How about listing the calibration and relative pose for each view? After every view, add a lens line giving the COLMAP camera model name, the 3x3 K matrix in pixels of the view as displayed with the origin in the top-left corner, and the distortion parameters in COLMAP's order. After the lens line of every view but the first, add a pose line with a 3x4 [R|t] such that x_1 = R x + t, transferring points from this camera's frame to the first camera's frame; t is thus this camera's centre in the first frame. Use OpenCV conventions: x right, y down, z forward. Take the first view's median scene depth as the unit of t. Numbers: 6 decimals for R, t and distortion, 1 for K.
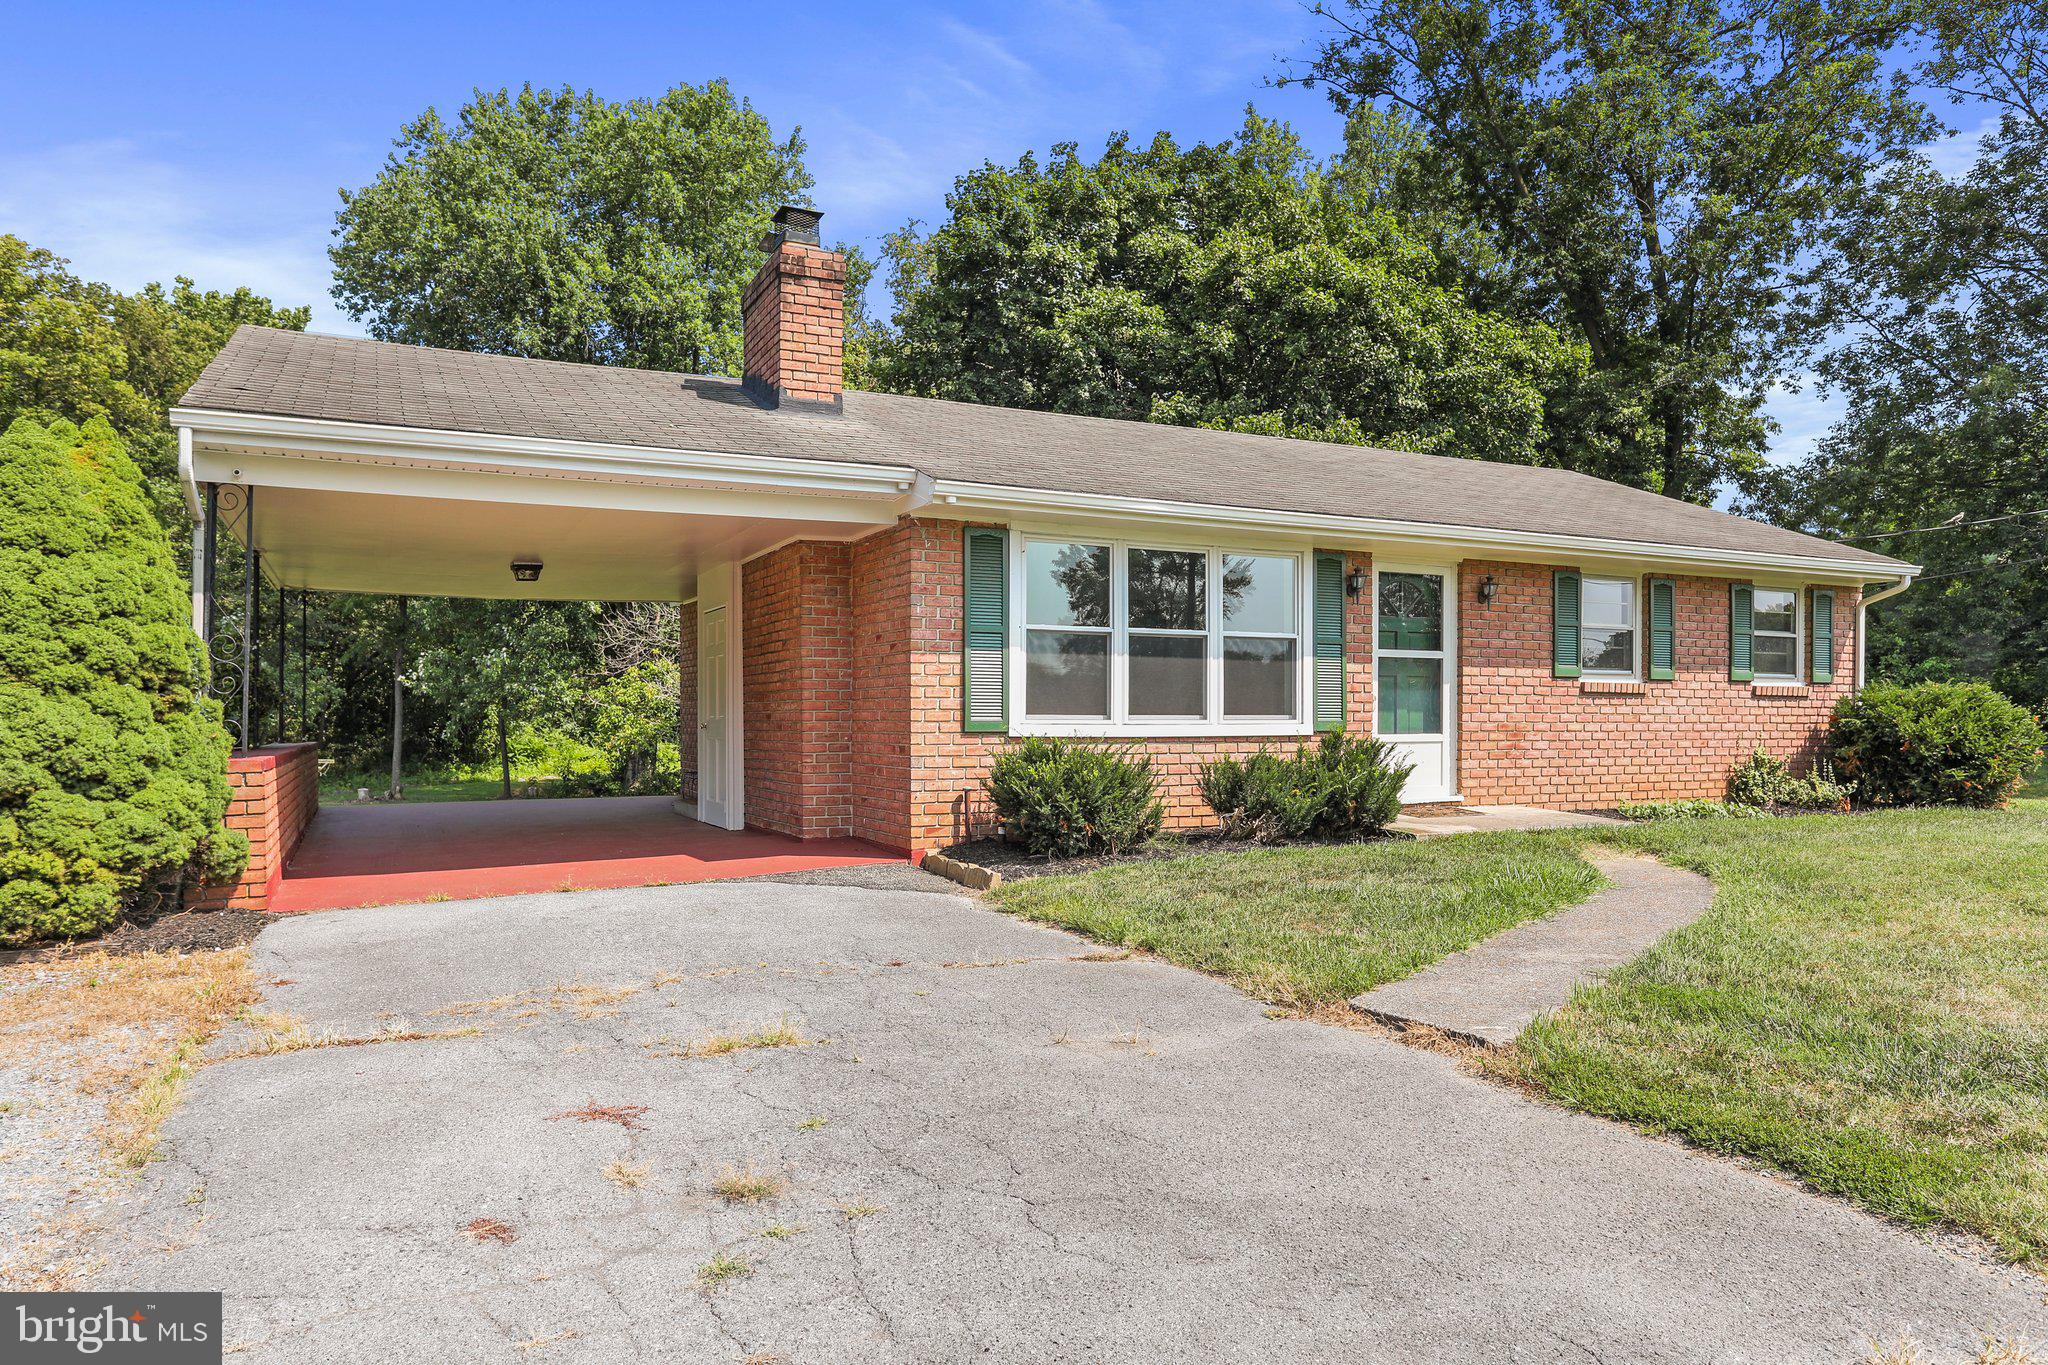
lens RADIAL K [[1333.5, 0, 1031.5], [0, 1333.5, 715.7], [0, 0, 1]] dist [-0.015214, 0.007674]
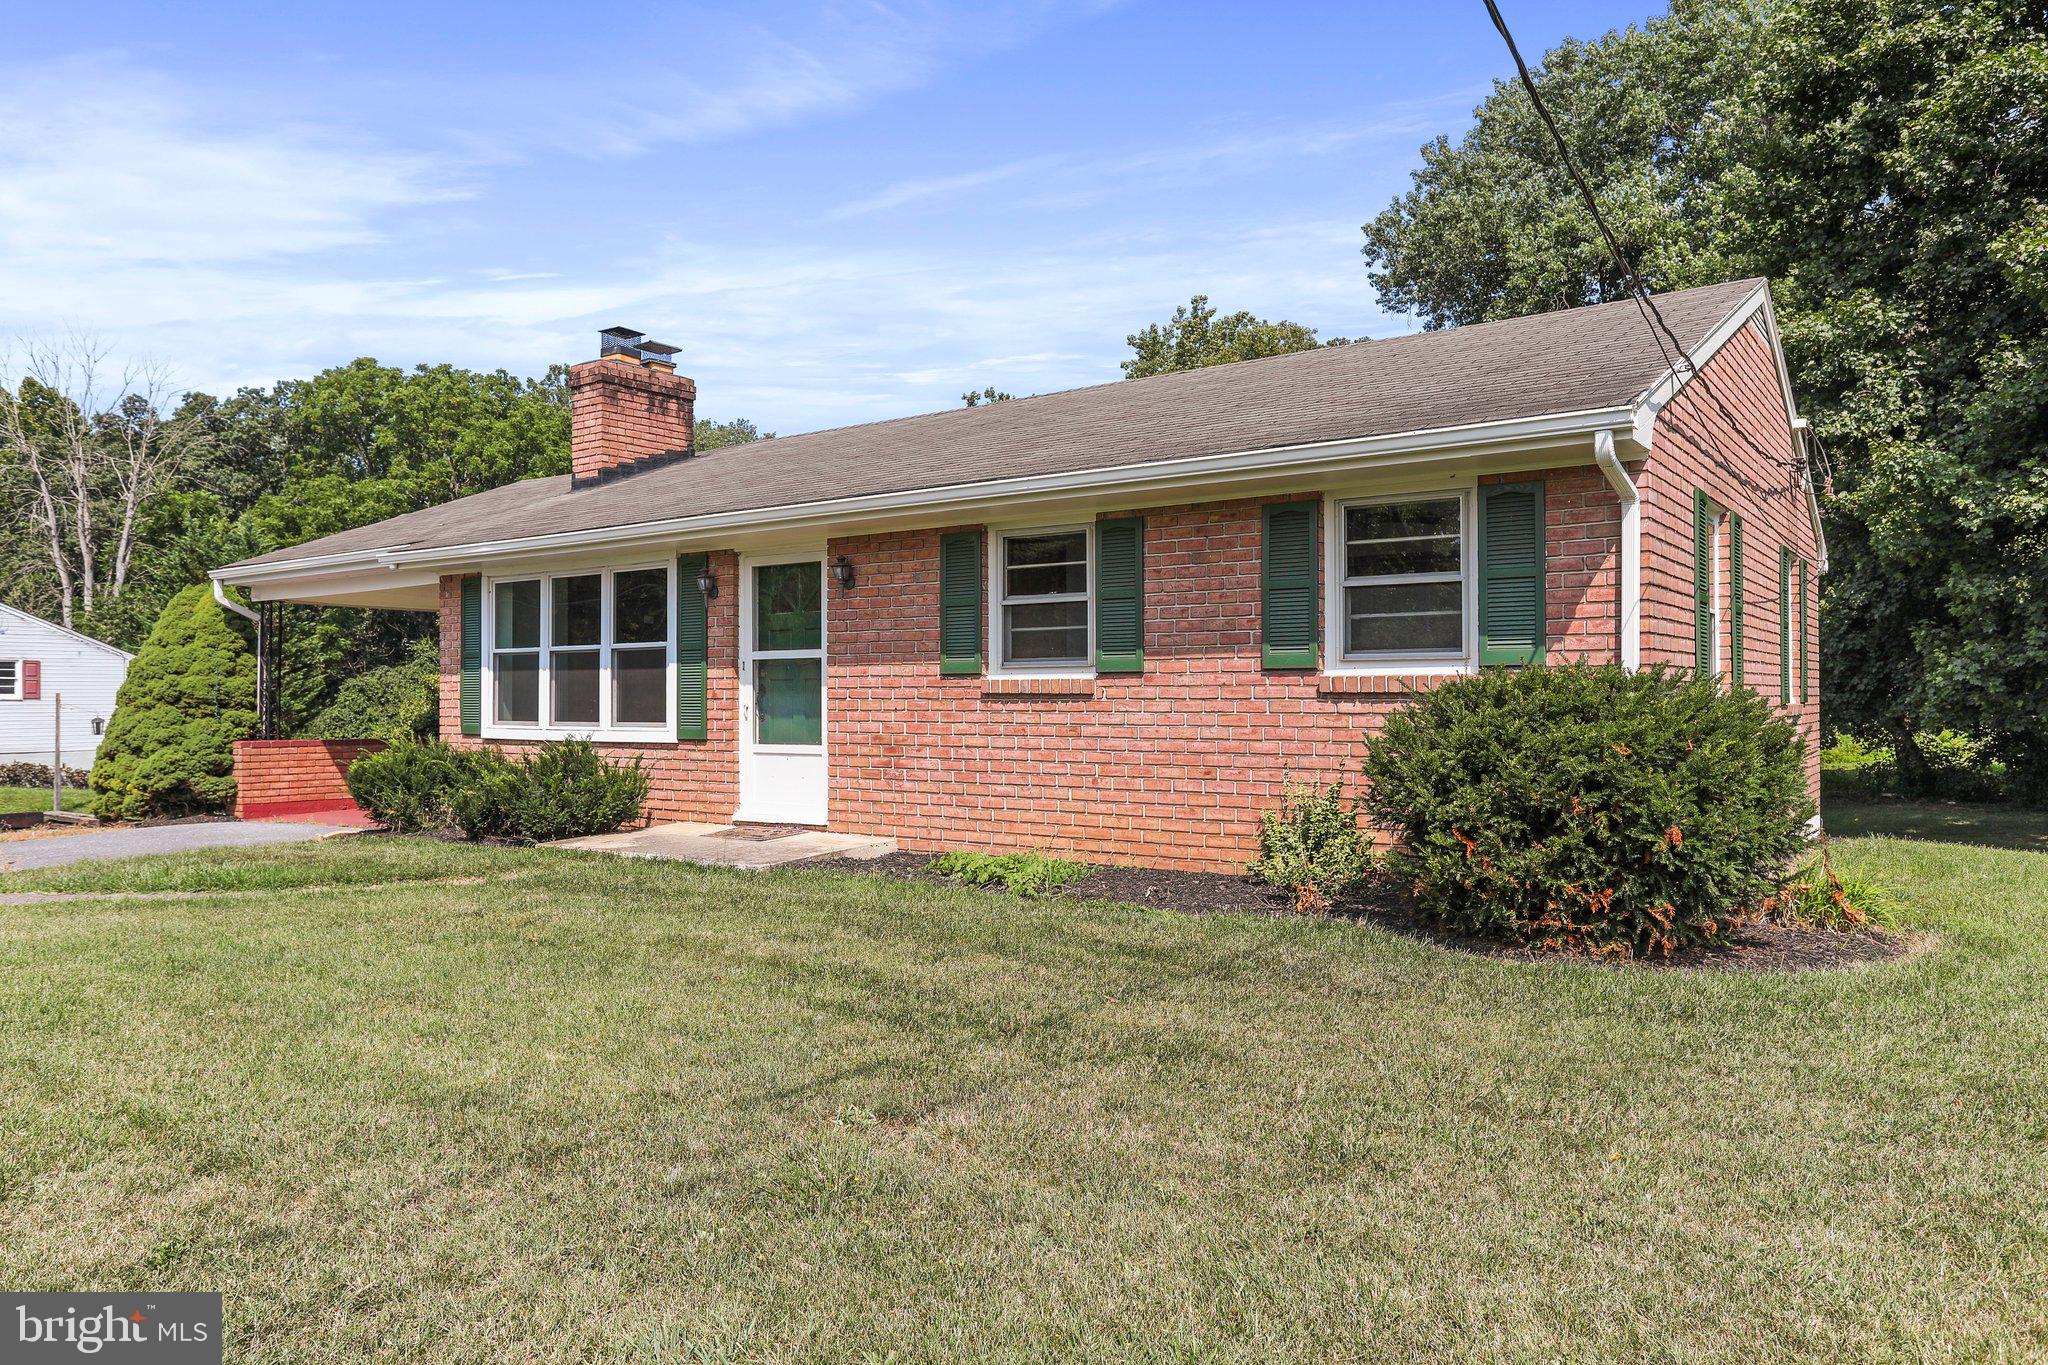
lens RADIAL K [[1374.6, 0, 1028.9], [0, 1374.6, 689.4], [0, 0, 1]] dist [-0.004597, 0.008386]
pose [[0.470824, -0.008286, -0.882188, 1.151821], [0.006328, 0.999962, -0.006015, -0.016394], [0.882204, -0.002750, 0.470859, 0.699399]]
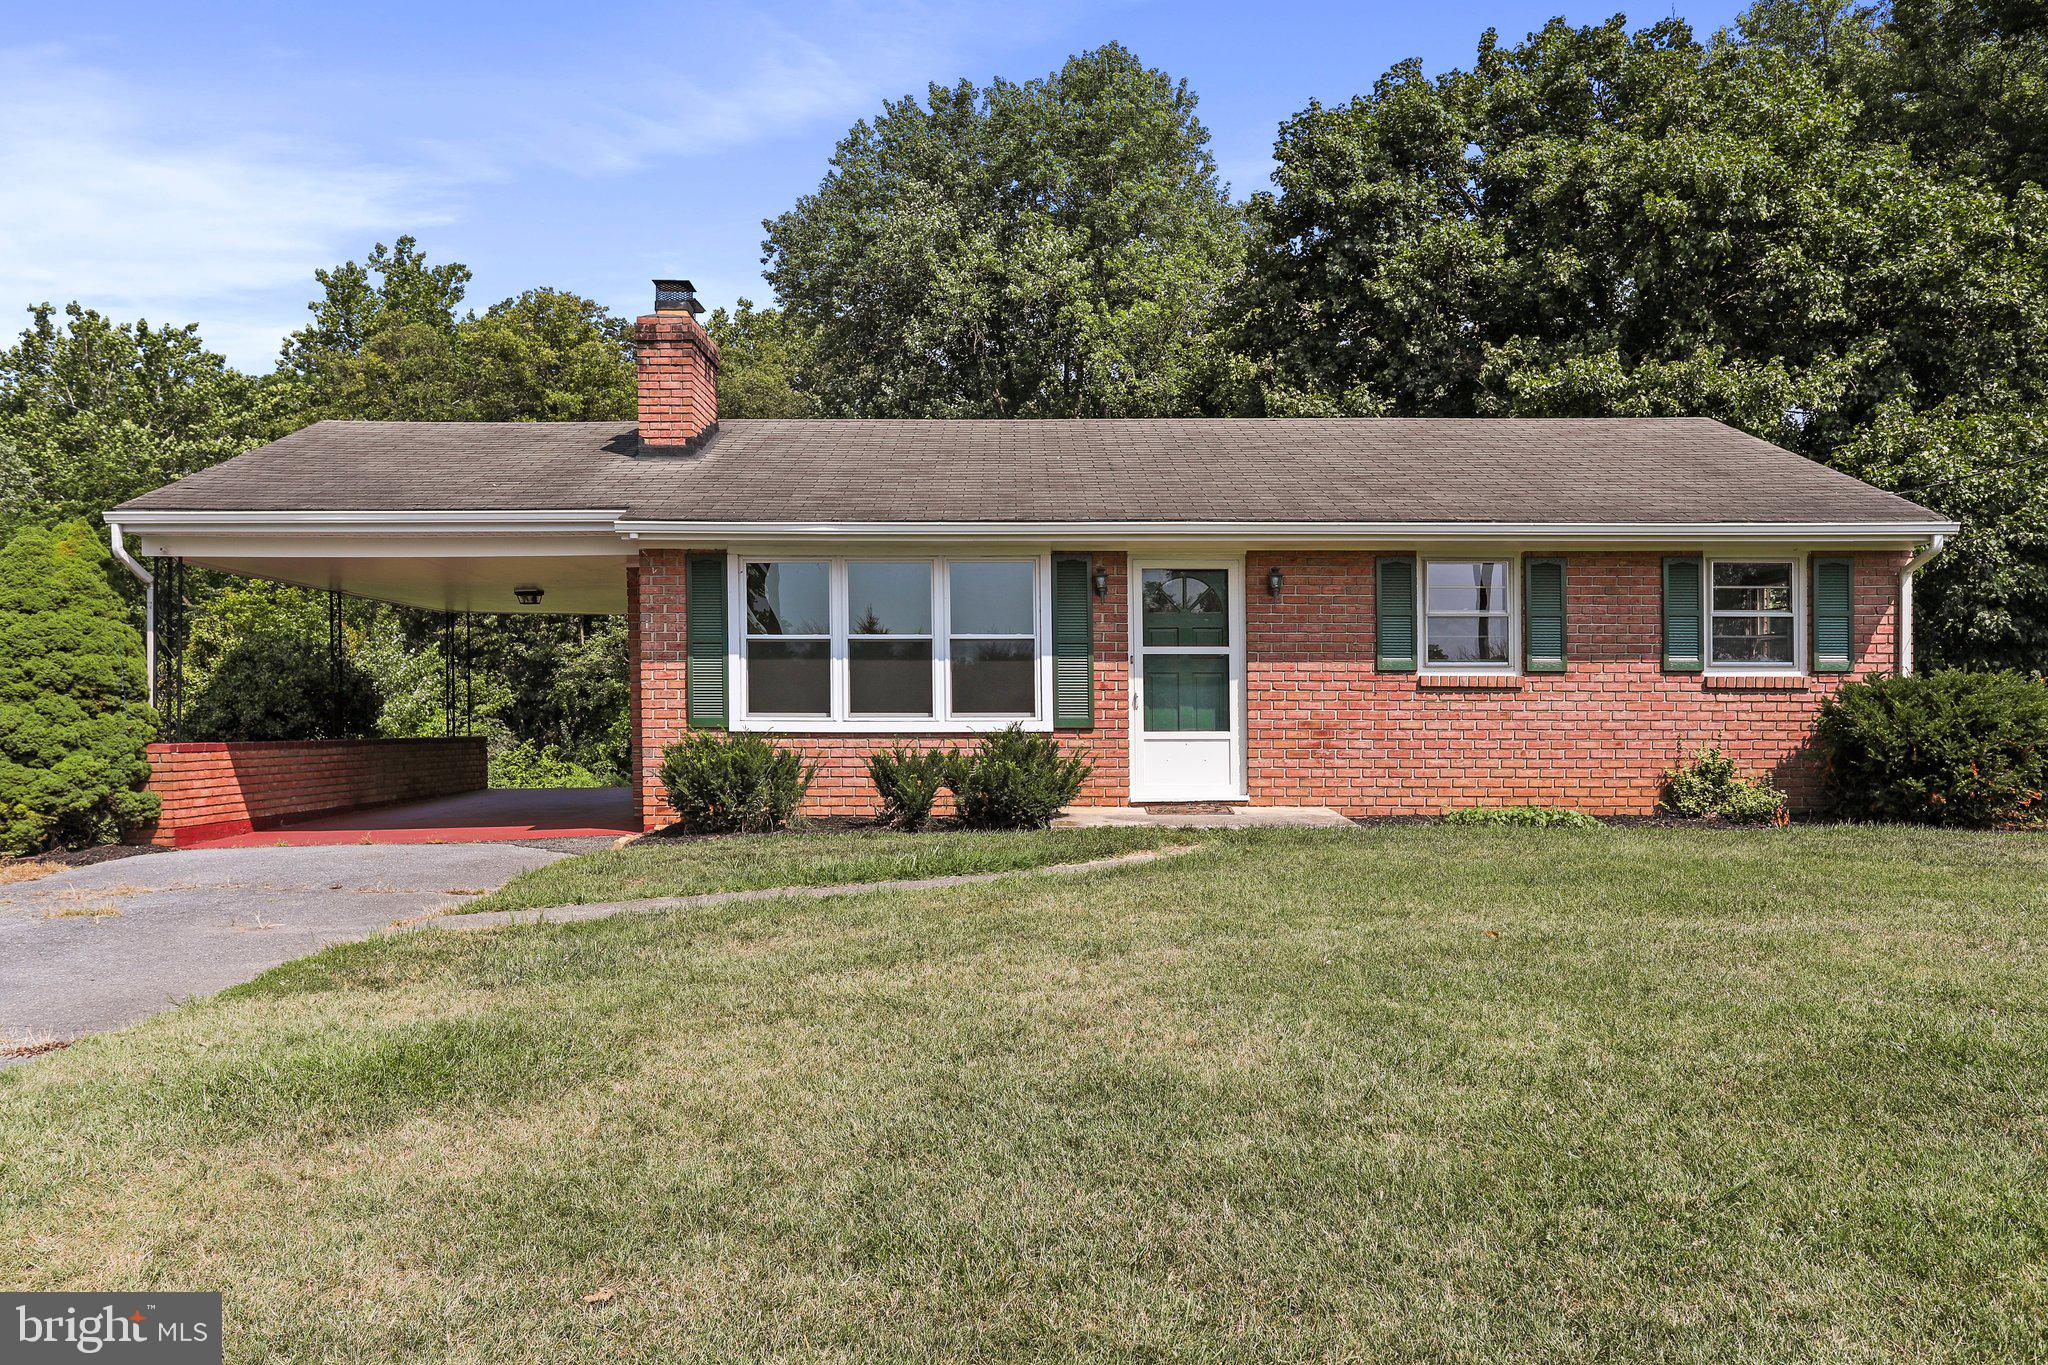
lens RADIAL K [[1538.7, 0, 1021.6], [0, 1538.7, 730.2], [0, 0, 1]] dist [0.003983, 0.015640]
pose [[0.900097, 0.003158, -0.435679, 0.663320], [0.001583, 0.999943, 0.010519, 0.000590], [0.435687, -0.010158, 0.900041, -0.083541]]
